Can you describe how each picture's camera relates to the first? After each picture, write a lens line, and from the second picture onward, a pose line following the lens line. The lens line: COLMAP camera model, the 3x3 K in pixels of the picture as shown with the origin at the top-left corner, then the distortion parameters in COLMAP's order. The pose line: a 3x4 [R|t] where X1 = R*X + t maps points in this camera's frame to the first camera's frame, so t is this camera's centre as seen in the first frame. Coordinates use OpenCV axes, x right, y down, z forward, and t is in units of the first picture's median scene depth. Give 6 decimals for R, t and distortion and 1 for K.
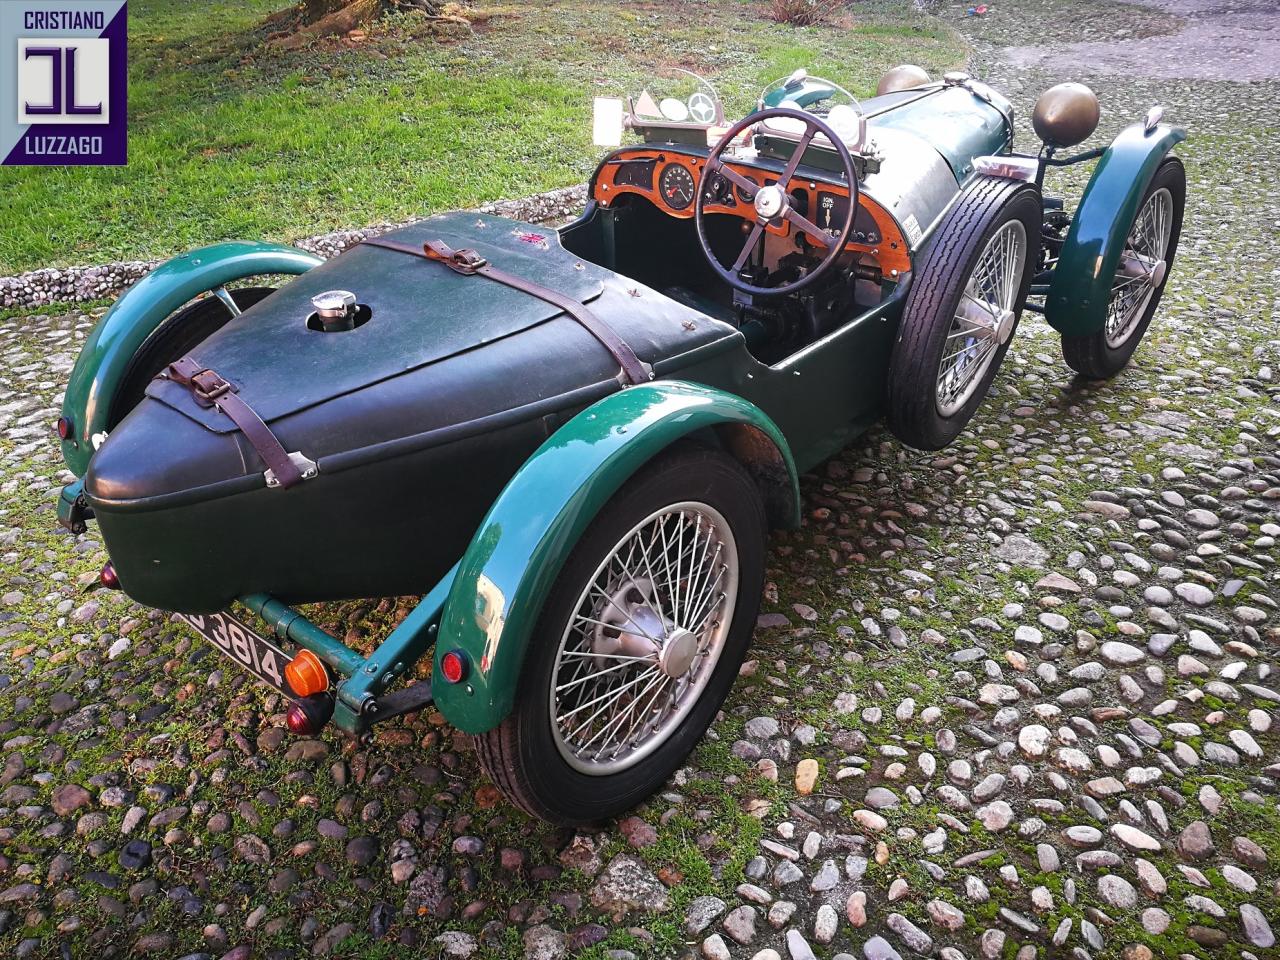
lens RADIAL K [[1156.3, 0, 637.7], [0, 1156.3, 435.4], [0, 0, 1]] dist [-0.010328, -0.013447]
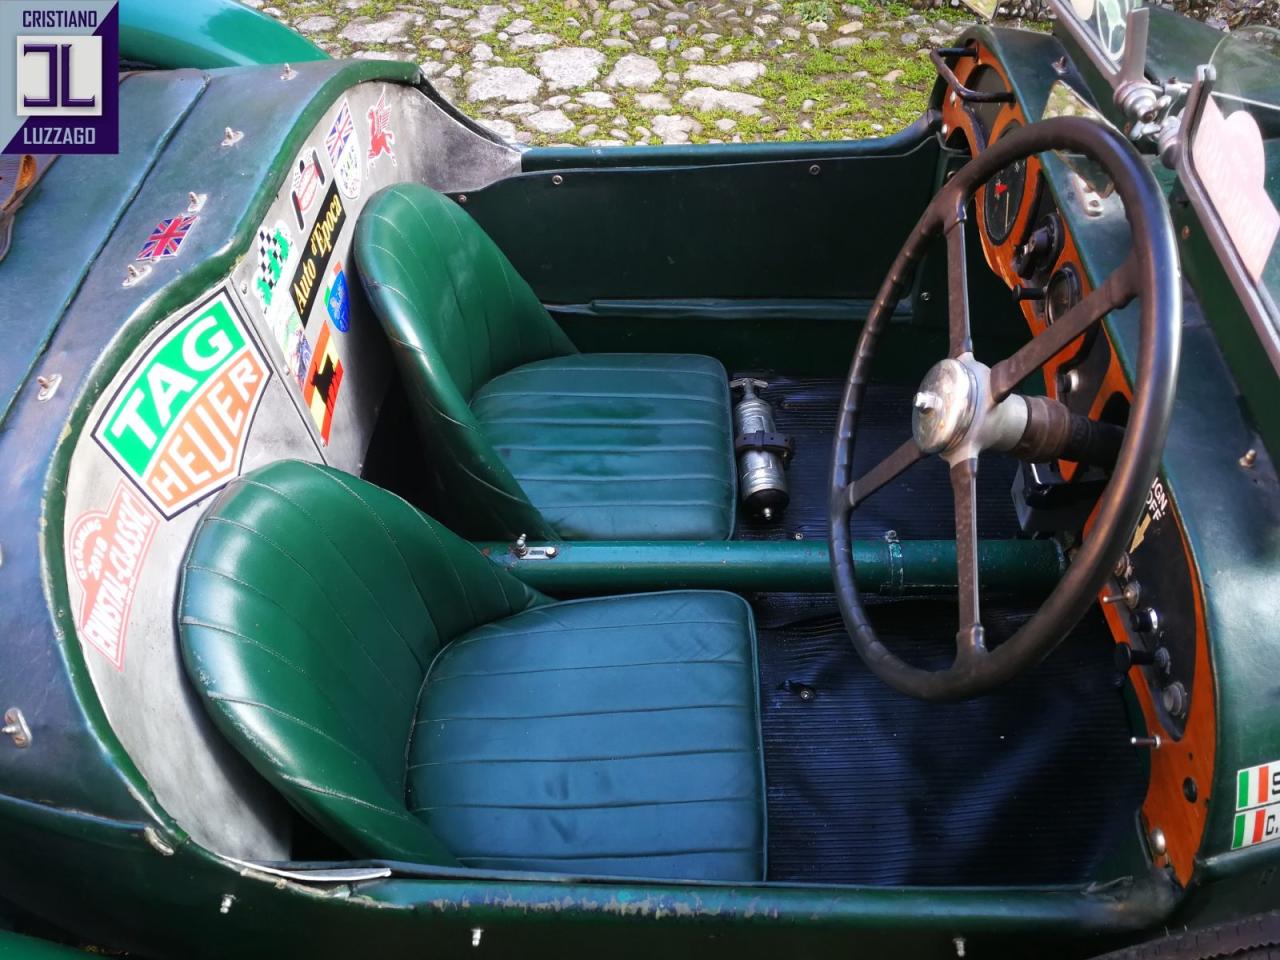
lens RADIAL K [[1069.8, 0, 640.0], [0, 1069.8, 480.0], [0, 0, 1]] dist [-0.005520, -0.008382]
pose [[0.633614, 0.579592, -0.512451, 0.196812], [-0.348609, 0.805218, 0.479684, -0.262375], [0.690656, -0.125289, 0.712248, 0.638452]]
